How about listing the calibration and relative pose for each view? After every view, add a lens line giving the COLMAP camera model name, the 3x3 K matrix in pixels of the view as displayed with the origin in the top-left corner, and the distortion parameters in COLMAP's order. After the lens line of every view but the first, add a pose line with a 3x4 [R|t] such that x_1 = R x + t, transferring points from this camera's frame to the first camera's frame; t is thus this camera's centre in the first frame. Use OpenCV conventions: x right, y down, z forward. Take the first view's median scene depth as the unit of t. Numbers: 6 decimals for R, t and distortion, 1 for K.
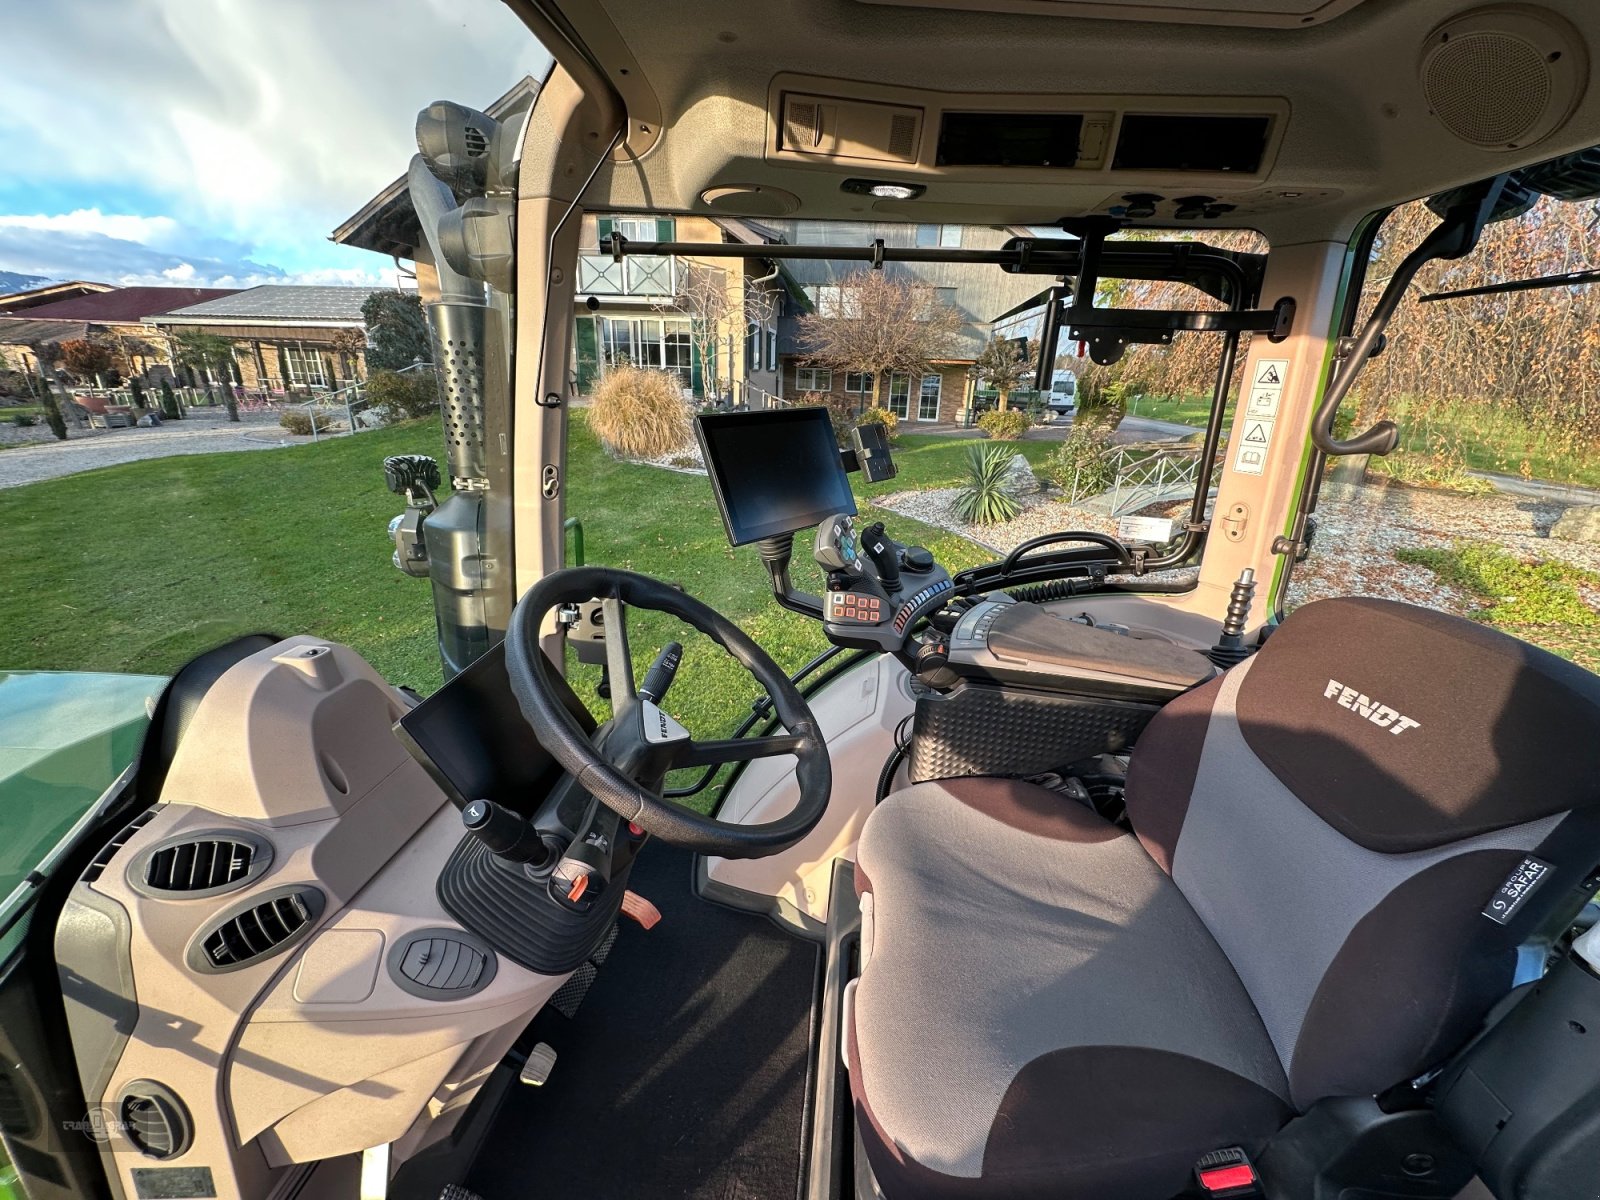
lens RADIAL K [[653.7, 0, 800.0], [0, 653.7, 600.0], [0, 0, 1]] dist [-0.001080, -0.000156]
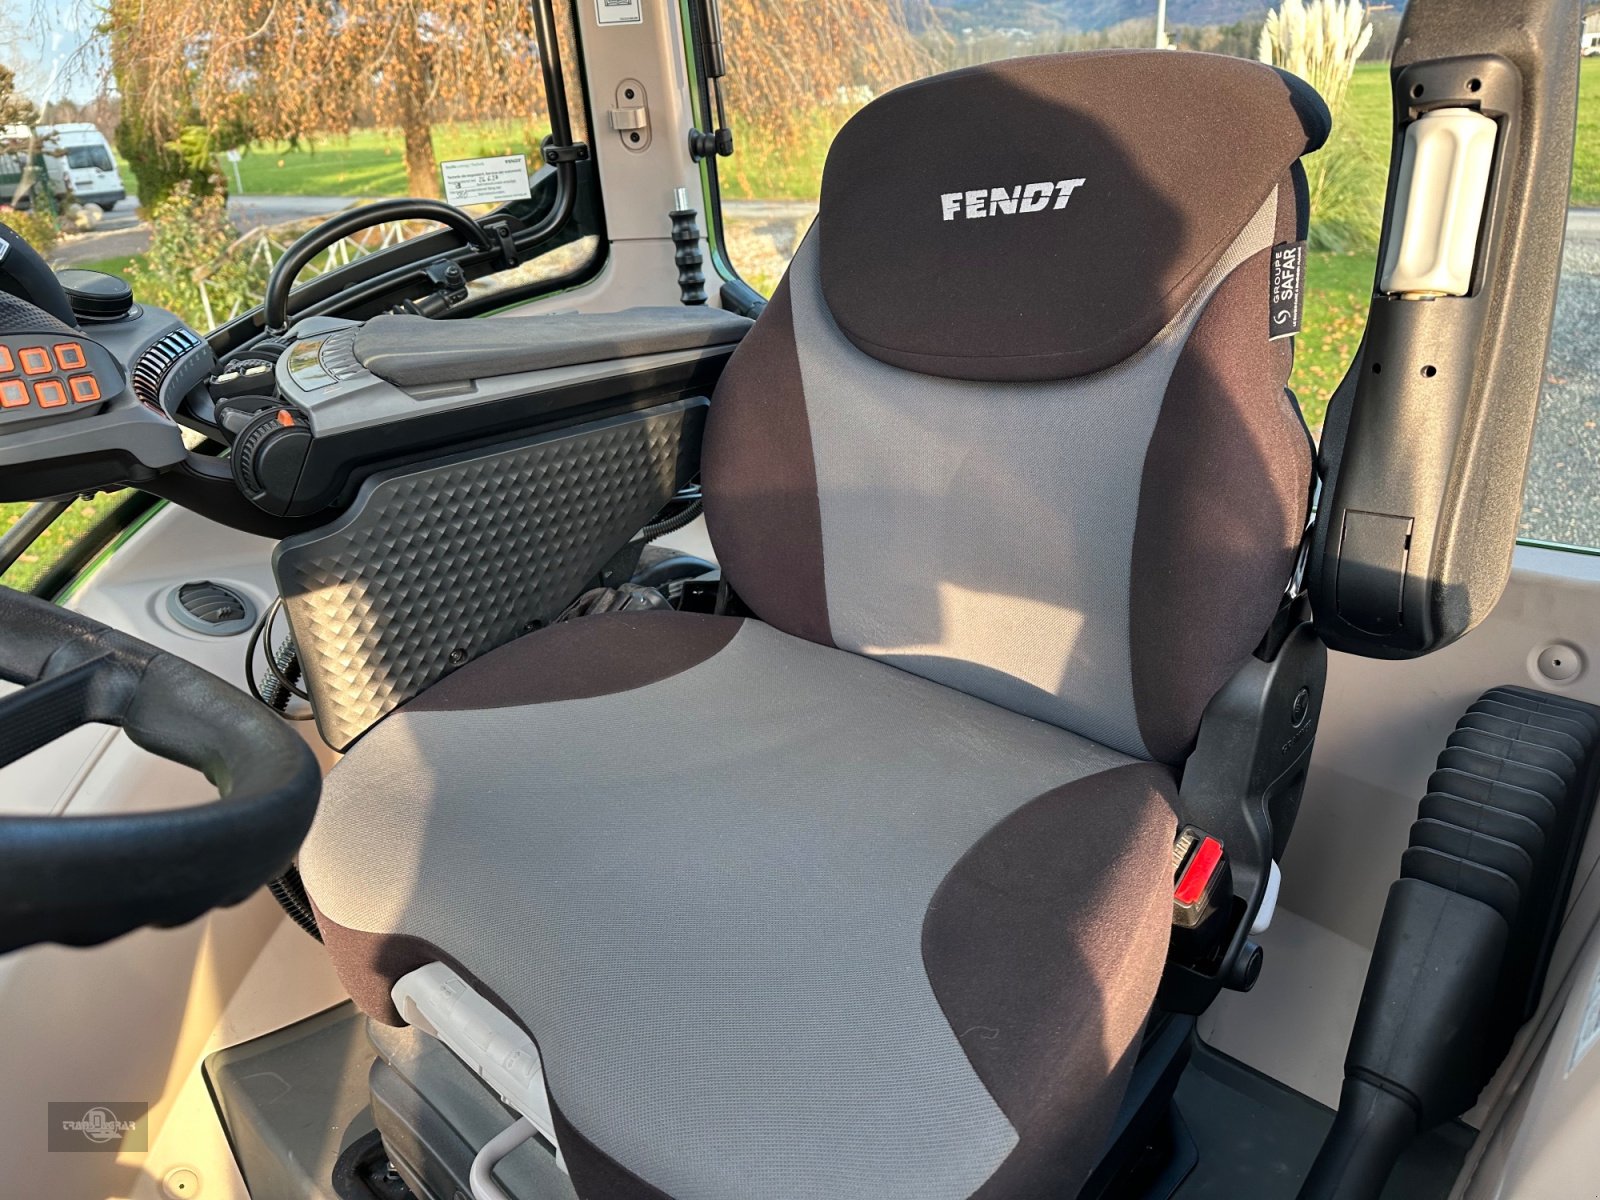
lens RADIAL K [[1130.5, 0, 808.0], [0, 1130.5, 610.3], [0, 0, 1]] dist [0.060449, -0.097686]
pose [[0.601893, -0.378749, 0.703046, -0.215936], [0.345602, 0.917202, 0.198243, 0.231313], [-0.719919, 0.123653, 0.682954, 0.379218]]
